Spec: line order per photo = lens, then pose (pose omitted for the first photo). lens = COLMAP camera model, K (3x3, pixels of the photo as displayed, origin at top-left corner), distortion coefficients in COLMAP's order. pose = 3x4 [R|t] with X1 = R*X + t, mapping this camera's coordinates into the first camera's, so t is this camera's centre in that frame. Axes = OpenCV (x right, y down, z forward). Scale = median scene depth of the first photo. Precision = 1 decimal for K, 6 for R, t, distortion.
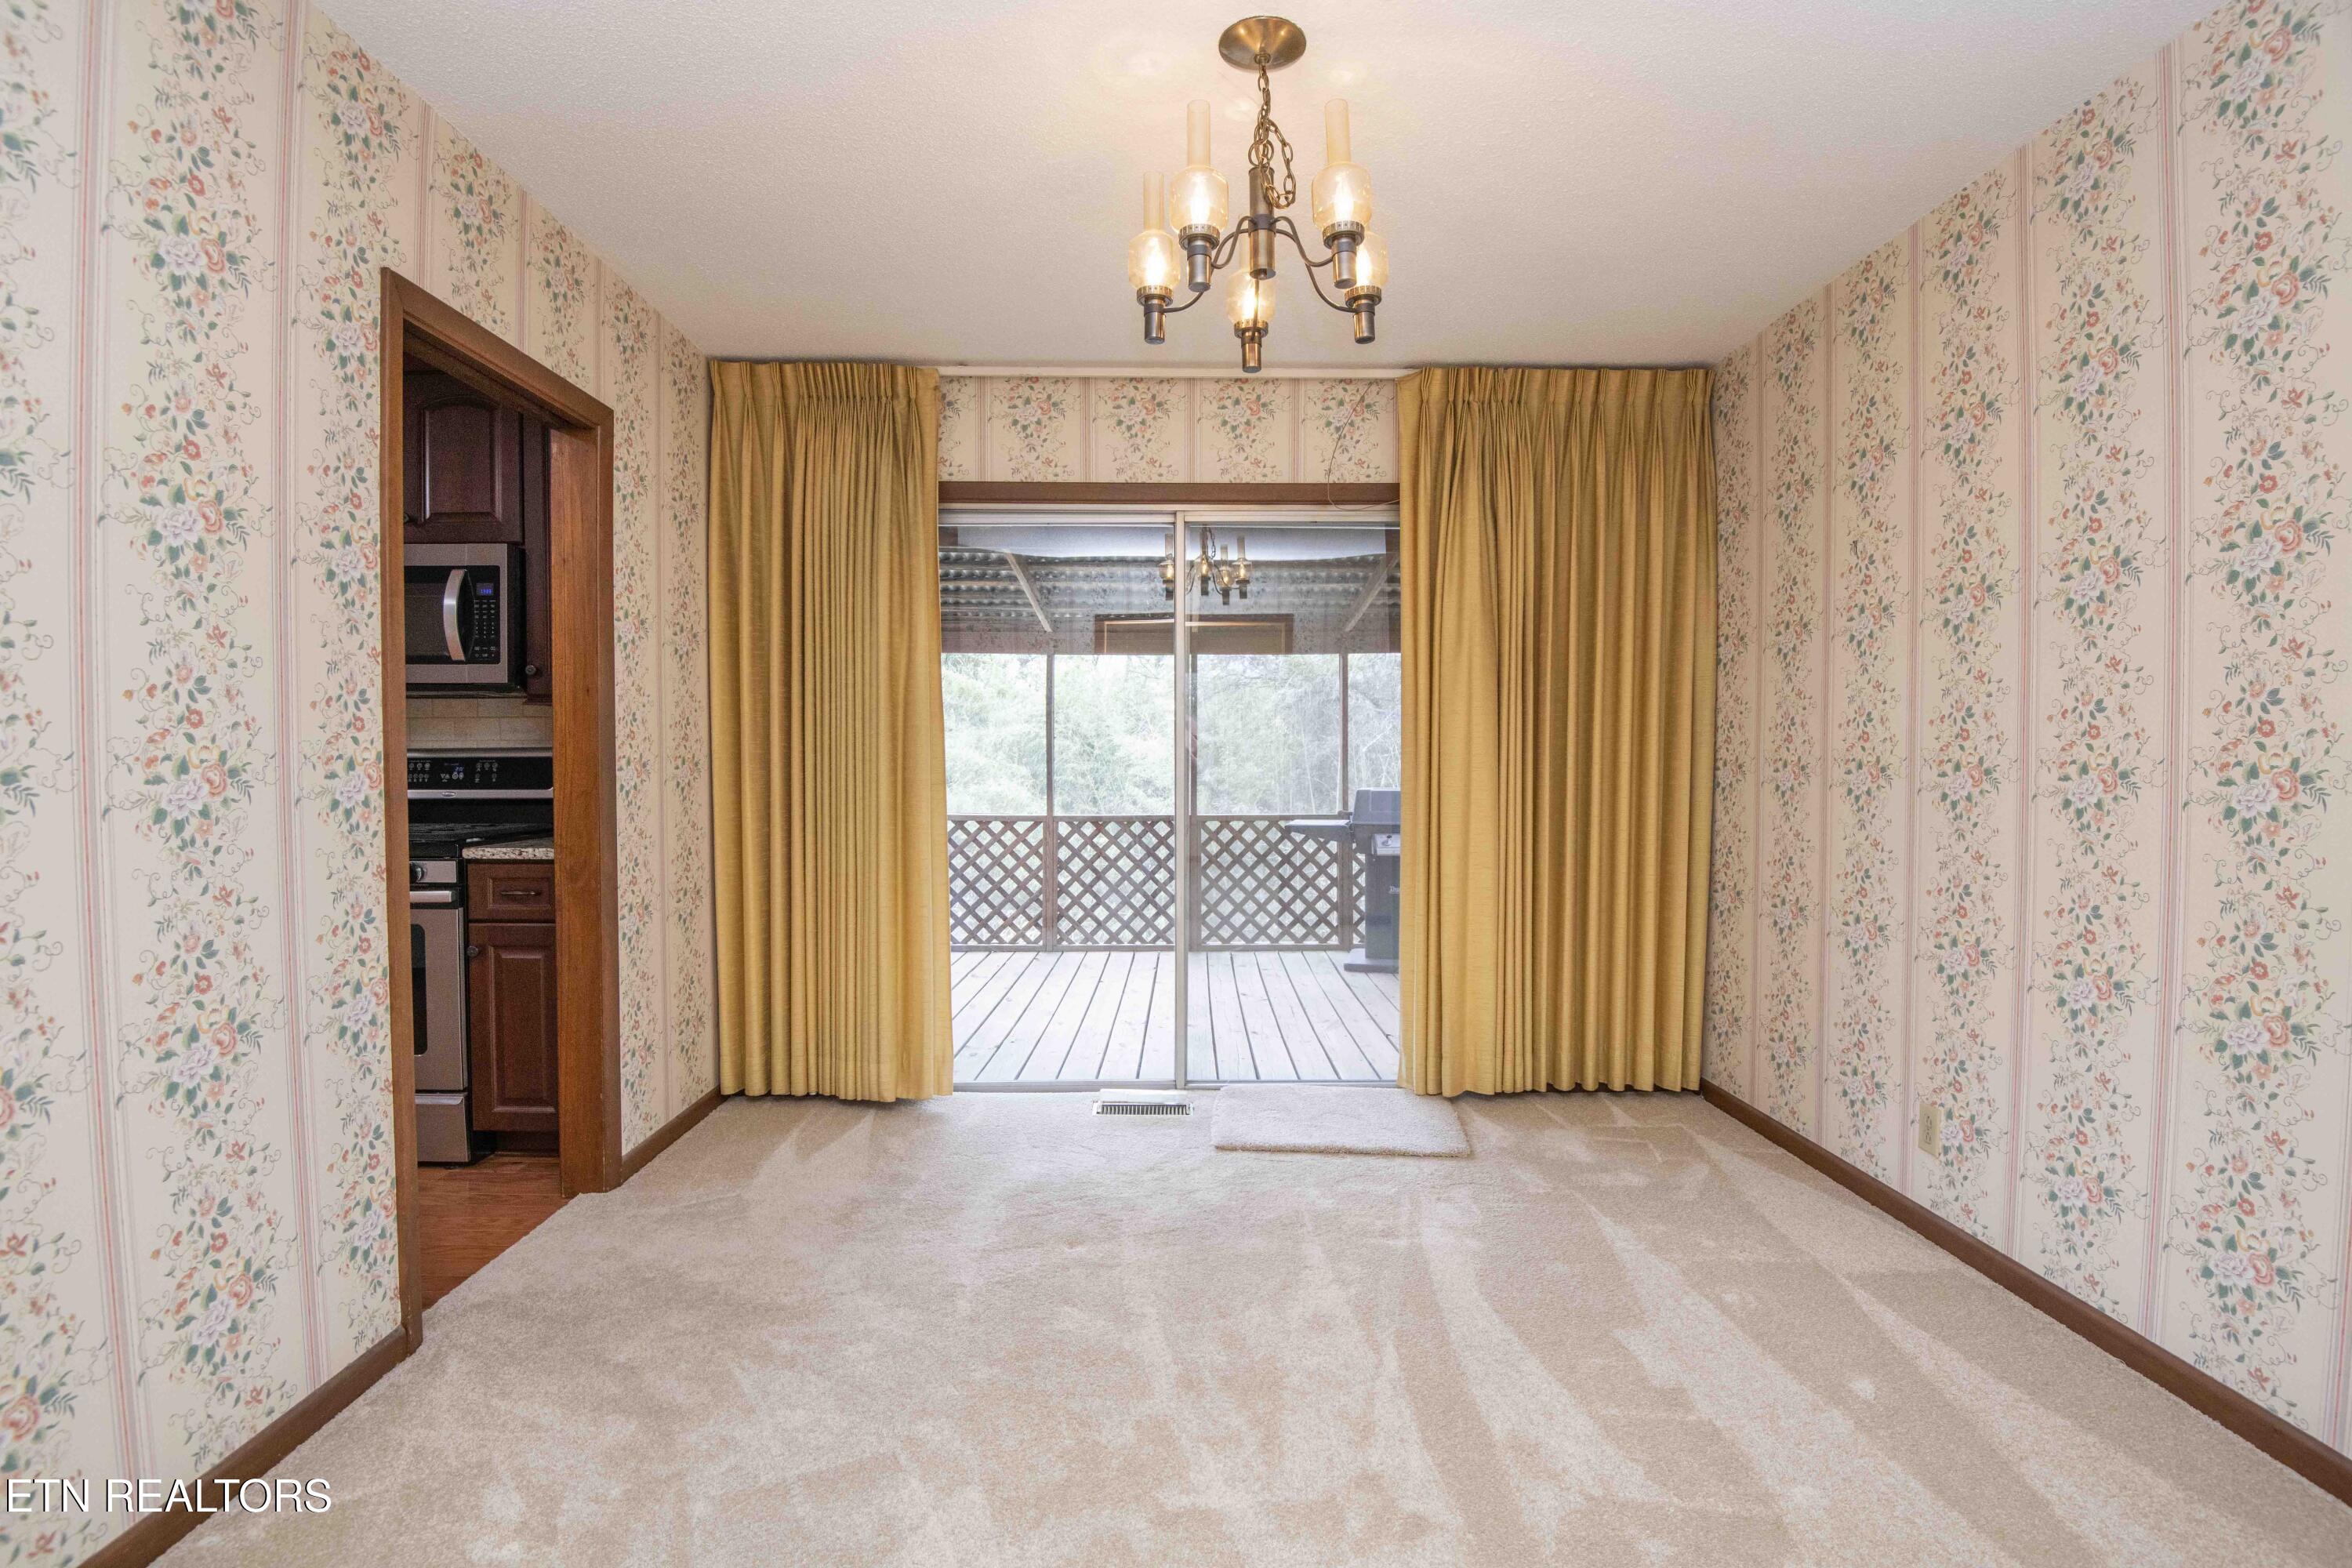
lens RADIAL K [[1061.0, 0, 1169.9], [0, 1061.0, 785.1], [0, 0, 1]] dist [0.011950, -0.046063]
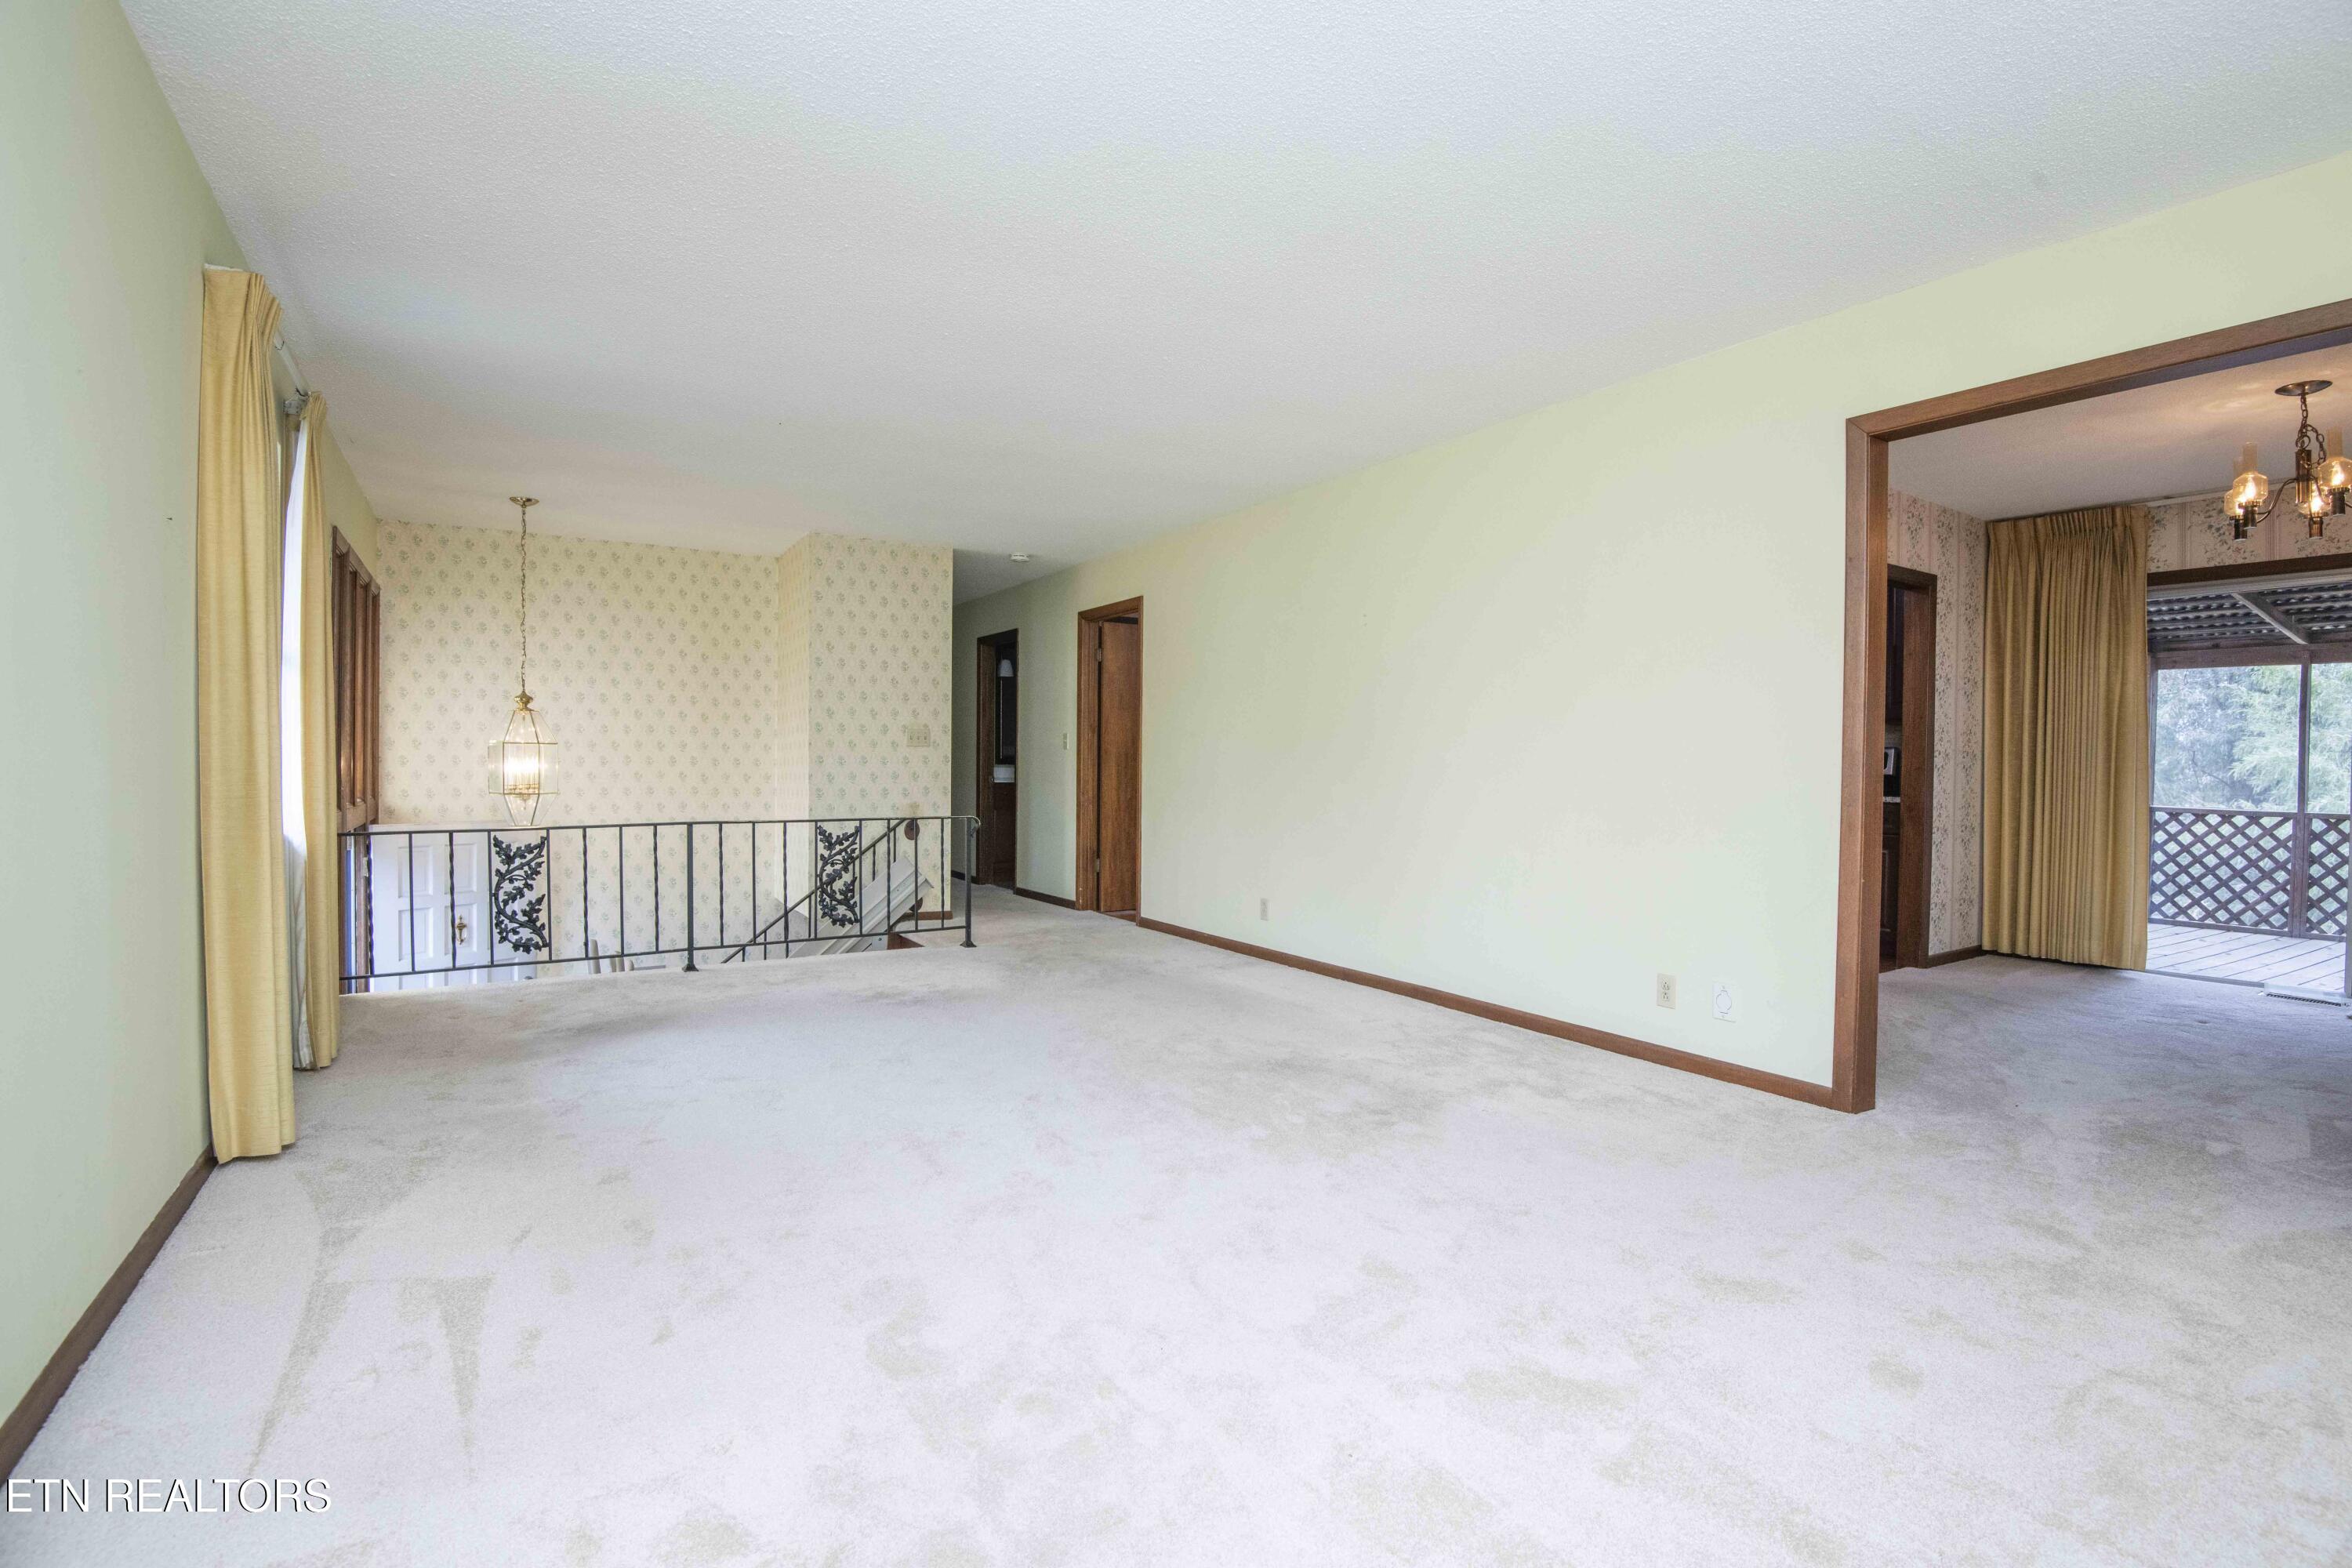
lens RADIAL K [[1123.4, 0, 1176.0], [0, 1123.4, 784.0], [0, 0, 1]] dist [-0.042618, -0.000503]
pose [[0.531001, 0.020526, -0.847123, 0.374962], [-0.031718, 0.999487, 0.004337, 0.058054], [0.846777, 0.024566, 0.531380, -1.035658]]
